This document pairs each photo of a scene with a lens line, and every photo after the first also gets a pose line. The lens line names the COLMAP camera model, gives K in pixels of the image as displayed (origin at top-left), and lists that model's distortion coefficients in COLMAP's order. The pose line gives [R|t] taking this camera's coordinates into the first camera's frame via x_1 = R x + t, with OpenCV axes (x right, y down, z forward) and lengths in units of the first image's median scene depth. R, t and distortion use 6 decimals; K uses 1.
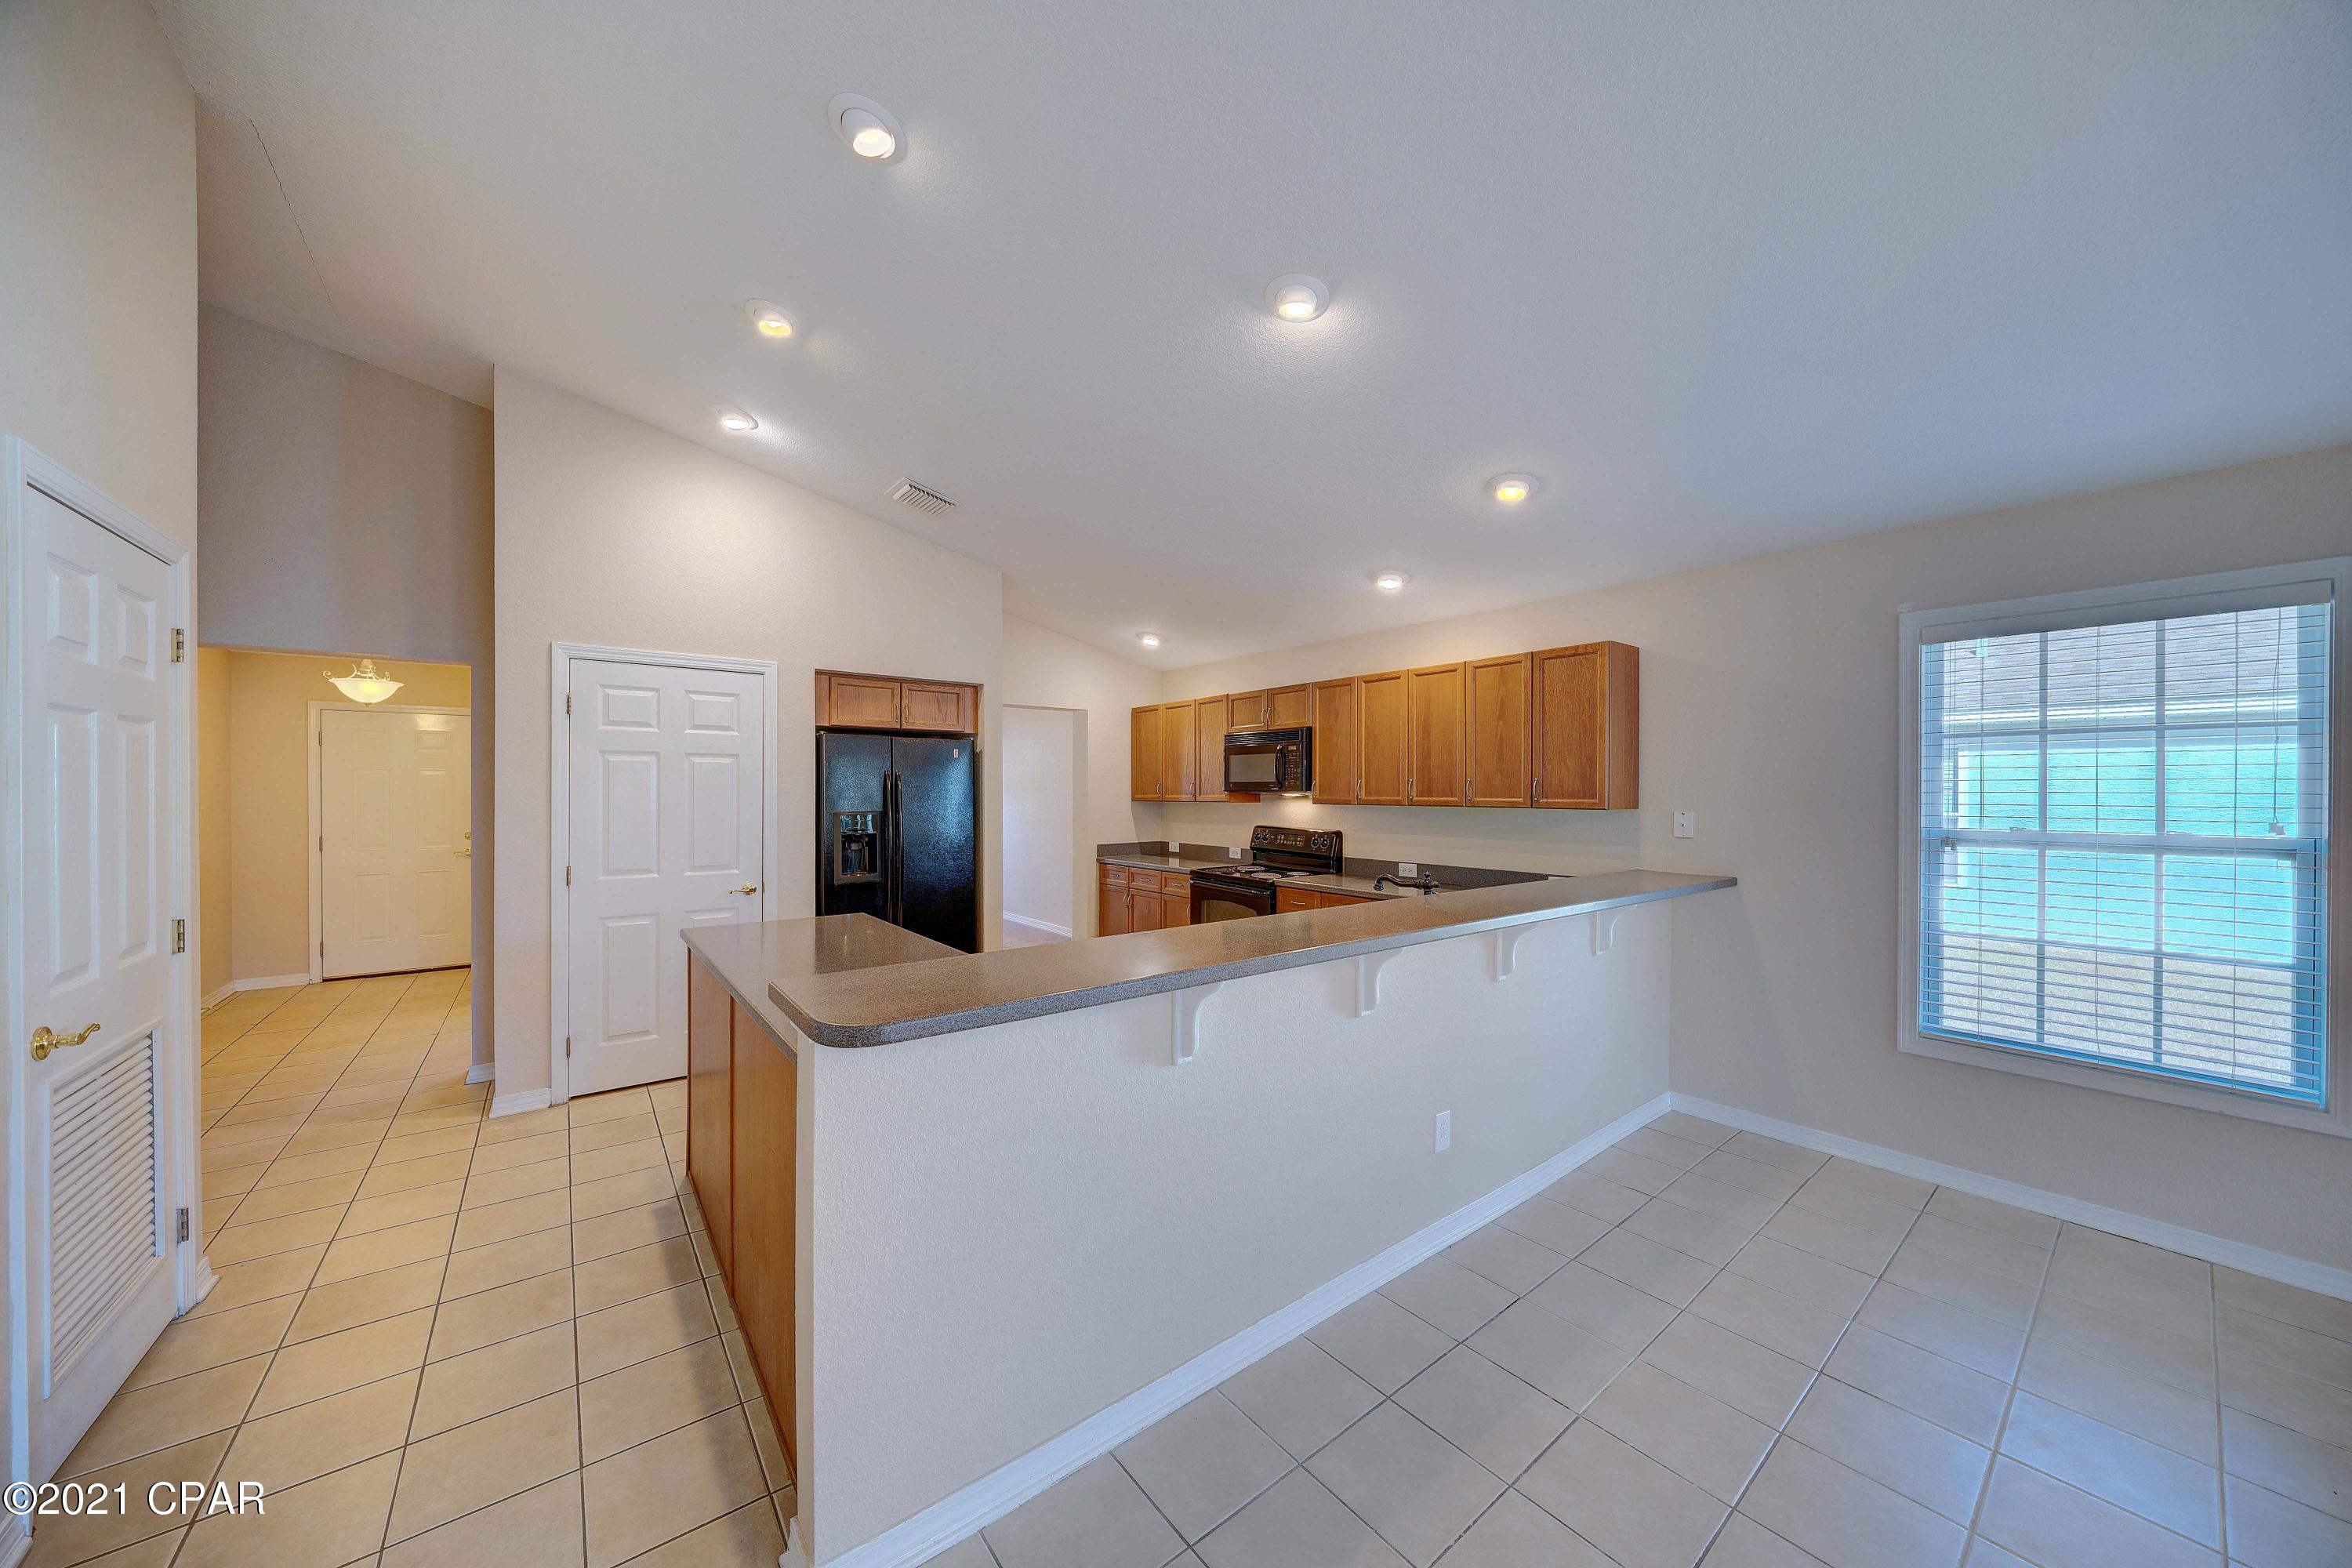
lens RADIAL K [[806.9, 0, 1162.2], [0, 806.9, 796.5], [0, 0, 1]] dist [-0.005902, -0.000254]
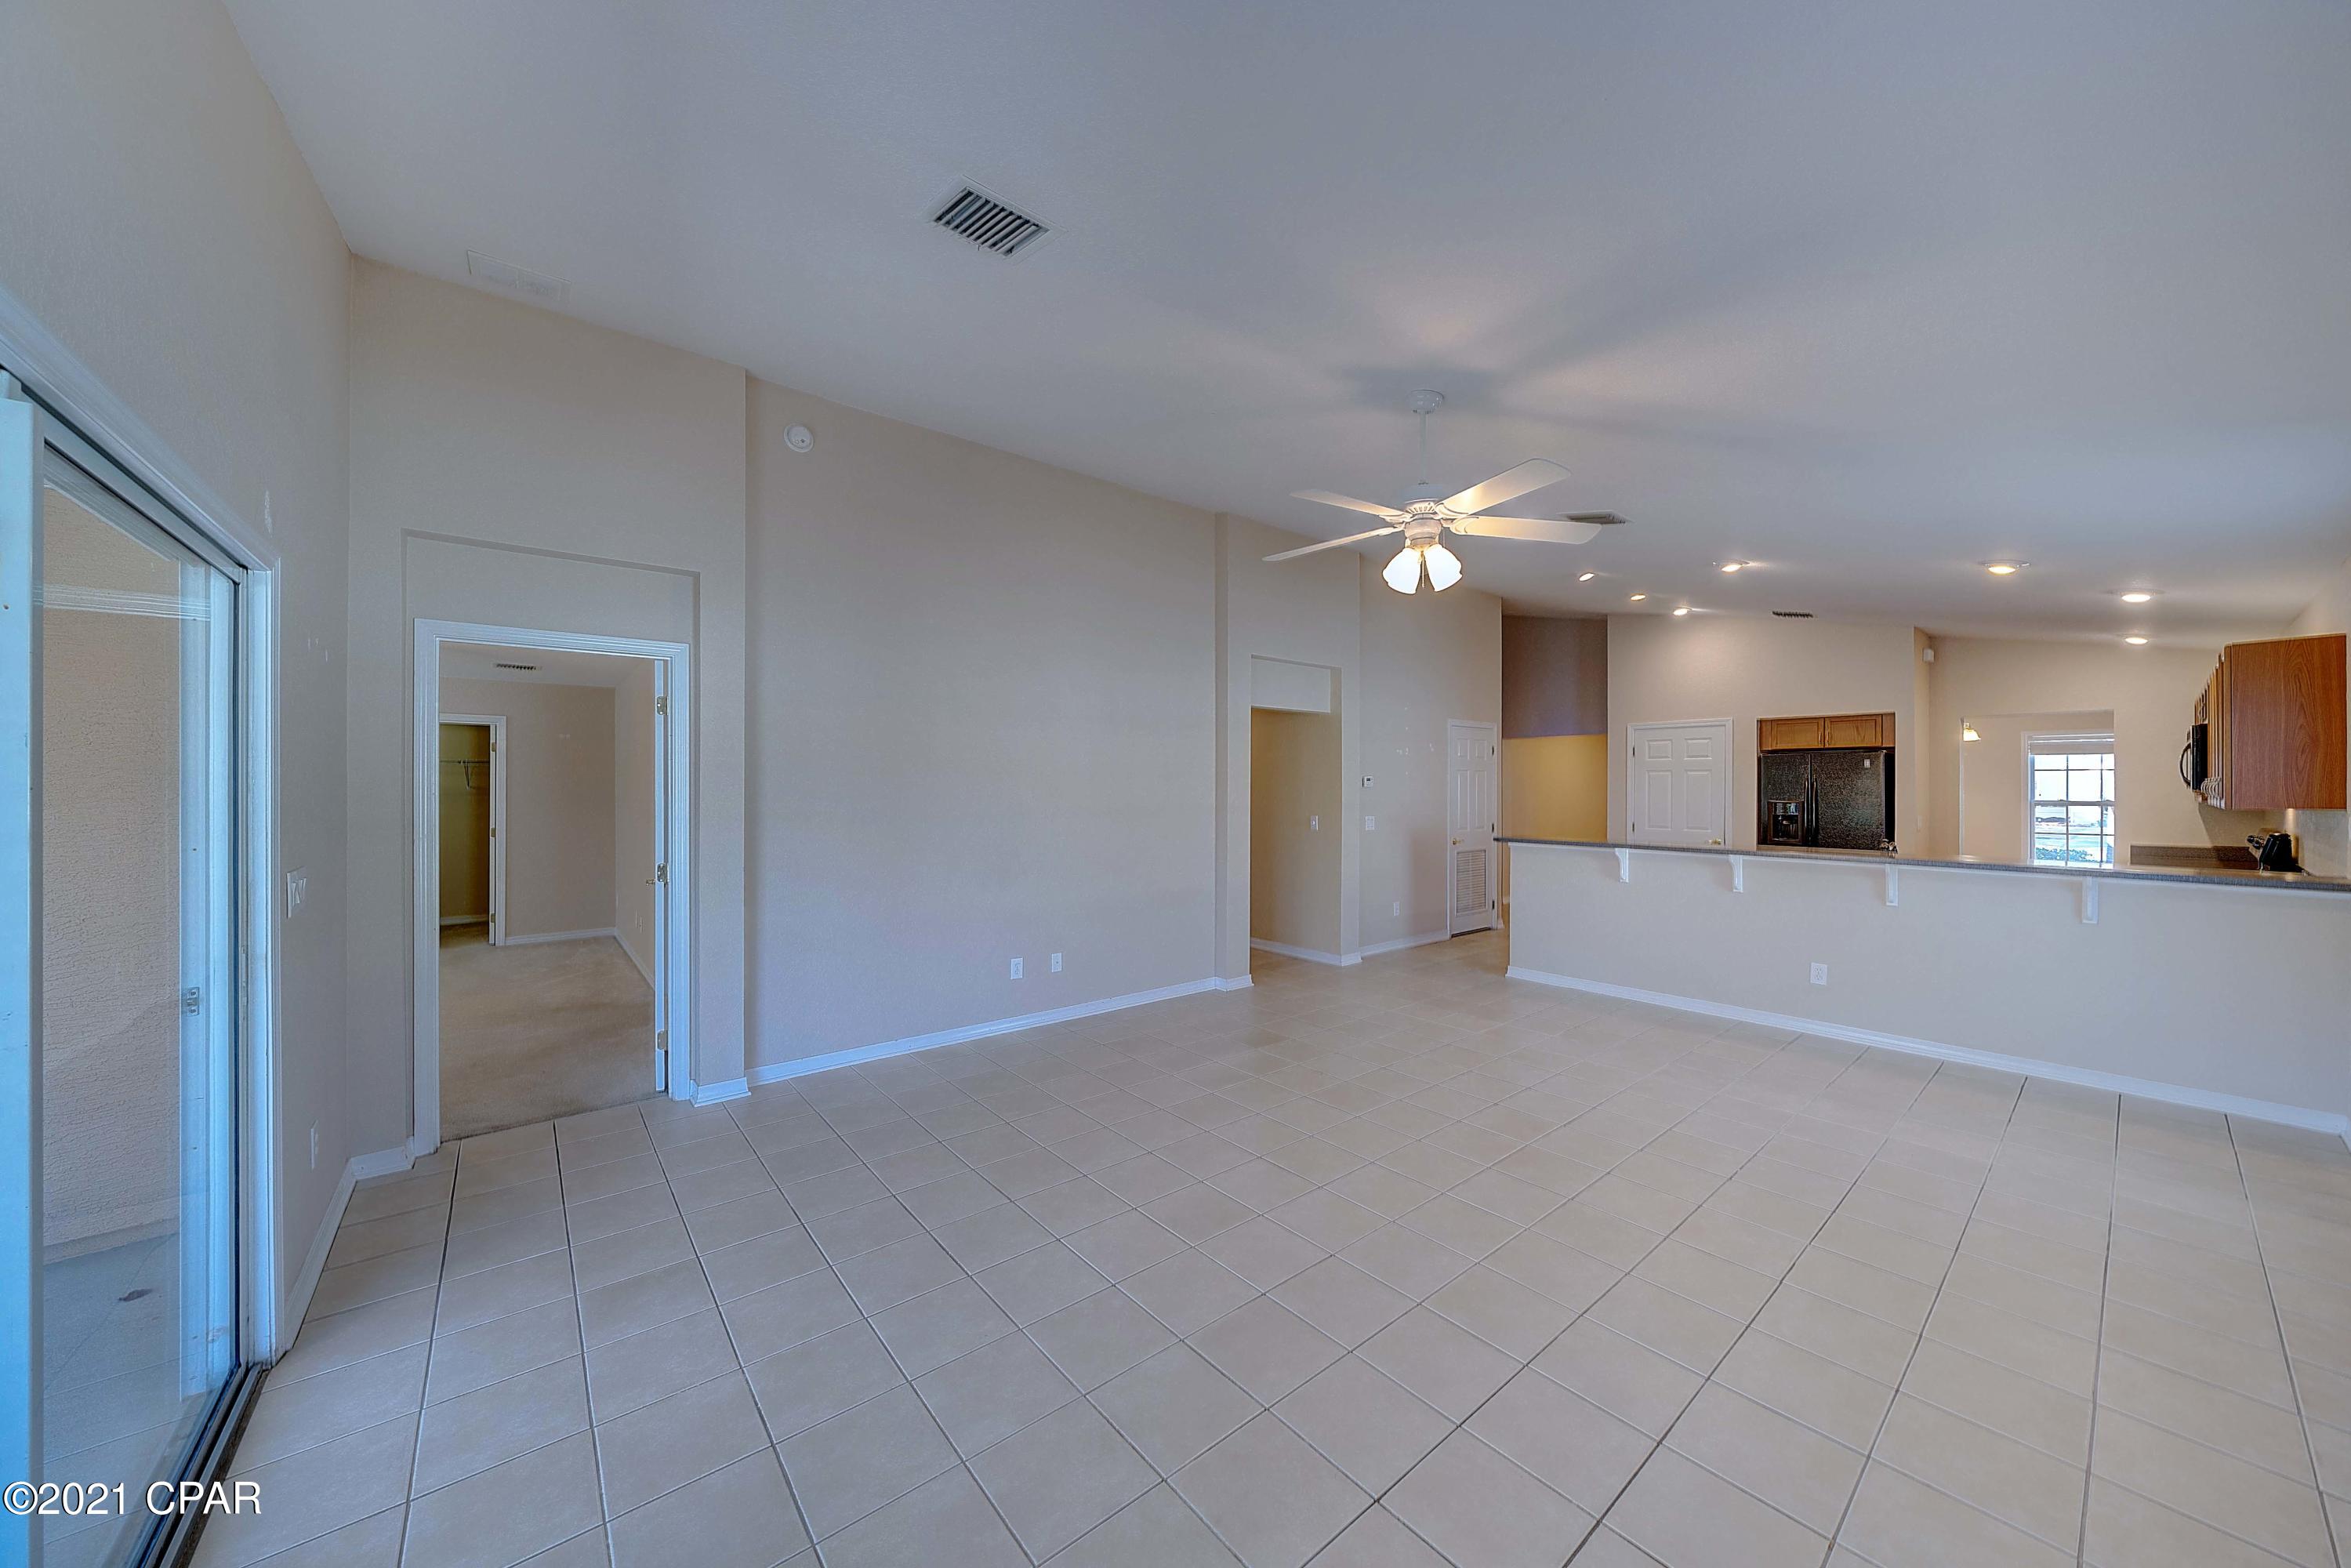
lens RADIAL K [[806.6, 0, 1173.2], [0, 806.6, 789.2], [0, 0, 1]] dist [-0.005902, -0.000254]
pose [[0.047578, 0.000295, -0.998867, 1.223867], [-0.008861, 0.999961, -0.000126, 0.003100], [0.998828, 0.008857, 0.047579, -0.331288]]
